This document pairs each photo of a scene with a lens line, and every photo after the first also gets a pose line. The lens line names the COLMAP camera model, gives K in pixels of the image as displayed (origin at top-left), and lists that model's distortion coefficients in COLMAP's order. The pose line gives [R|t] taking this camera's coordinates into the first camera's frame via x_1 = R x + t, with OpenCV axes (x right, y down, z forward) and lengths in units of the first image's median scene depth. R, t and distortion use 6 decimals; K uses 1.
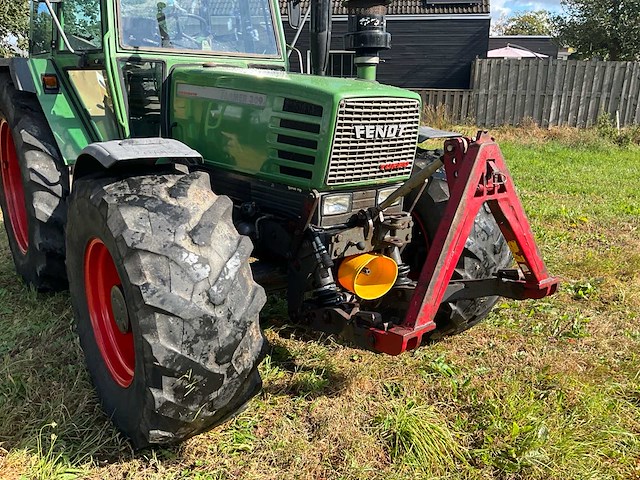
lens RADIAL K [[523.3, 0, 317.9], [0, 523.3, 241.3], [0, 0, 1]] dist [0.098279, -0.173649]
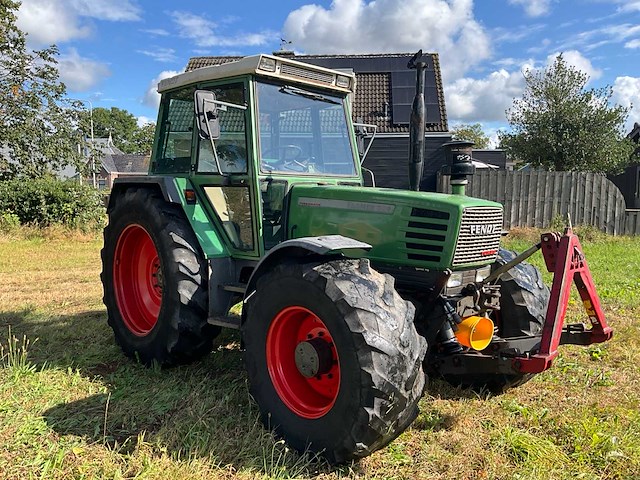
lens RADIAL K [[521.7, 0, 320.6], [0, 521.7, 236.9], [0, 0, 1]] dist [0.091299, -0.158772]
pose [[0.995587, -0.010869, 0.093211, -0.464208], [0.028996, 0.980295, -0.195400, 0.083804], [-0.089250, 0.197241, 0.976284, -0.378432]]
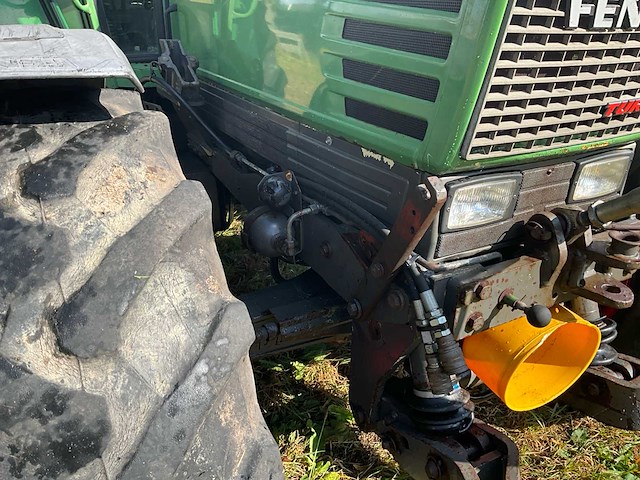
lens RADIAL K [[527.1, 0, 318.1], [0, 527.1, 237.4], [0, 0, 1]] dist [0.059725, -0.102459]
pose [[0.988568, 0.061310, -0.137745, -0.030386], [-0.039169, 0.986654, 0.158047, -0.105654], [0.145597, -0.150845, 0.977777, 0.595086]]
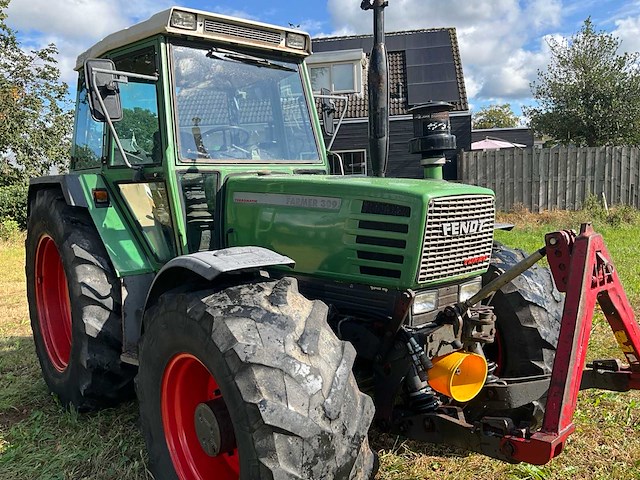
lens RADIAL K [[527.1, 0, 318.1], [0, 527.1, 237.4], [0, 0, 1]] dist [0.059725, -0.102459]
pose [[0.998001, -0.053801, 0.033148, -0.193518], [0.058927, 0.981782, -0.180643, -0.023546], [-0.022826, 0.182235, 0.982990, 0.012308]]
